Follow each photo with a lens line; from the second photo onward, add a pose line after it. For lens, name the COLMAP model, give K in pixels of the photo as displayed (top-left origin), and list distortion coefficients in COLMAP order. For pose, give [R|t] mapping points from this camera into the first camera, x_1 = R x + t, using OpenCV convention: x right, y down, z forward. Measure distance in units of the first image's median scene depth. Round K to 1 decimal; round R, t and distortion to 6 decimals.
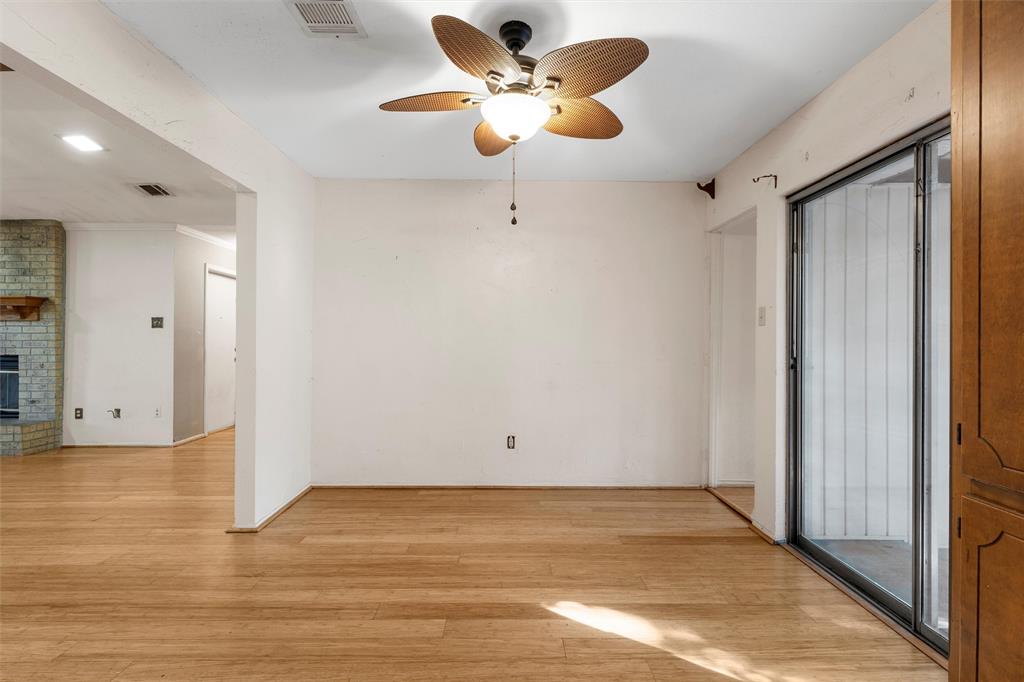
lens RADIAL K [[486.2, 0, 512.0], [0, 486.2, 341.0], [0, 0, 1]] dist [0.001796, 0.000227]
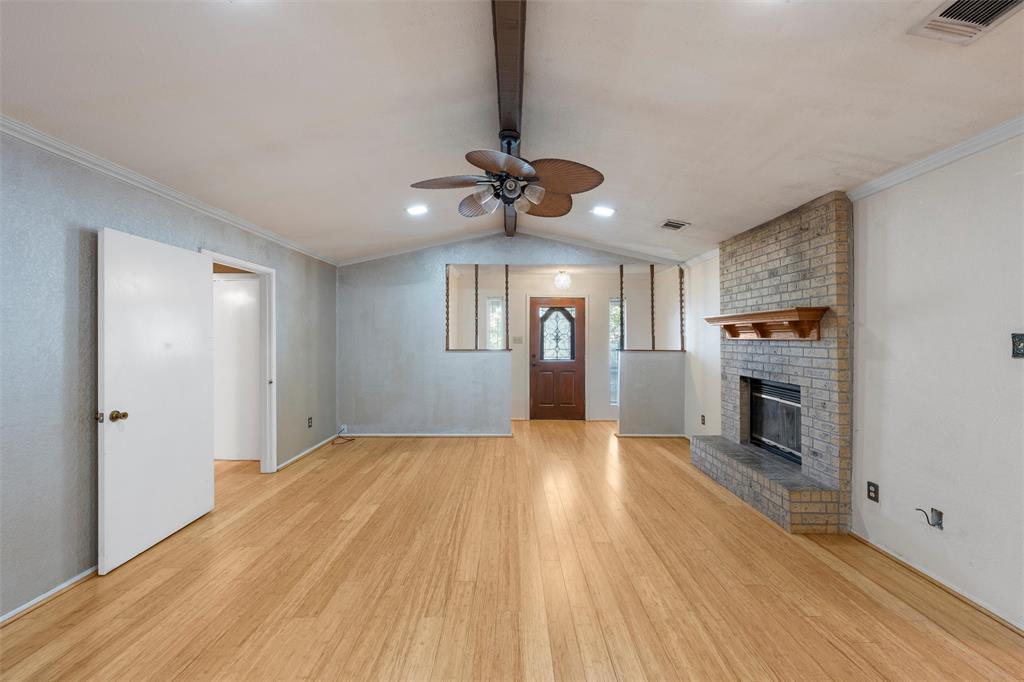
lens RADIAL K [[413.0, 0, 513.8], [0, 413.0, 330.8], [0, 0, 1]] dist [0.000339, 0.000070]
pose [[-0.009437, -0.016594, -0.999818, -0.368345], [-0.001134, 0.999862, -0.016584, -0.045206], [0.999955, 0.000978, -0.009454, 0.562599]]
